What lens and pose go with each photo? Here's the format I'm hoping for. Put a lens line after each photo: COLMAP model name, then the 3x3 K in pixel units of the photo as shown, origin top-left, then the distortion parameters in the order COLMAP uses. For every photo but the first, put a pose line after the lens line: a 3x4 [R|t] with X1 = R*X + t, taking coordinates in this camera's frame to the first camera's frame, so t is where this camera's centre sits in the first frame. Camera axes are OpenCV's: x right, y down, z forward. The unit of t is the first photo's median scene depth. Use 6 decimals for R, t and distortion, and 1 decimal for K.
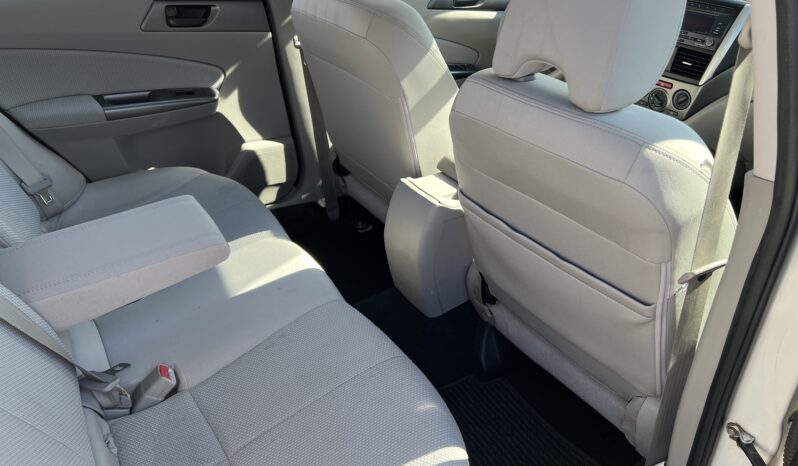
lens RADIAL K [[603.9, 0, 399.0], [0, 603.9, 233.0], [0, 0, 1]] dist [0.134780, -0.237474]
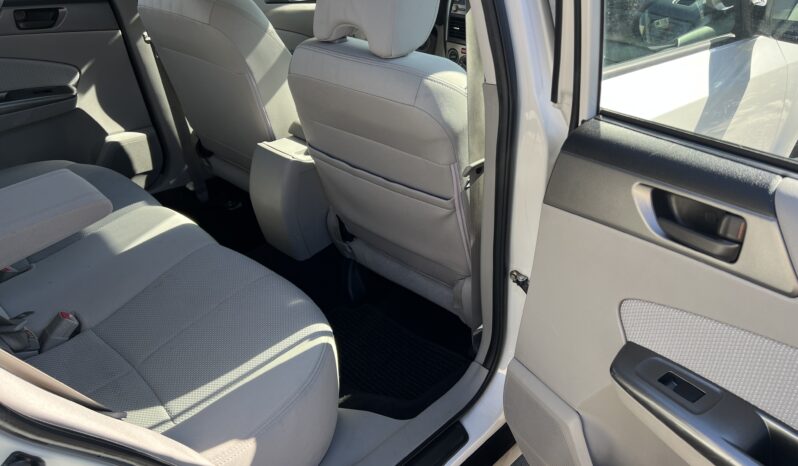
lens RADIAL K [[609.2, 0, 399.0], [0, 609.2, 233.0], [0, 0, 1]] dist [0.051998, -0.049360]
pose [[0.972899, -0.130059, 0.191185, 0.020670], [0.131974, 0.991249, 0.002737, 0.116267], [-0.189869, 0.022568, 0.981550, -0.202187]]
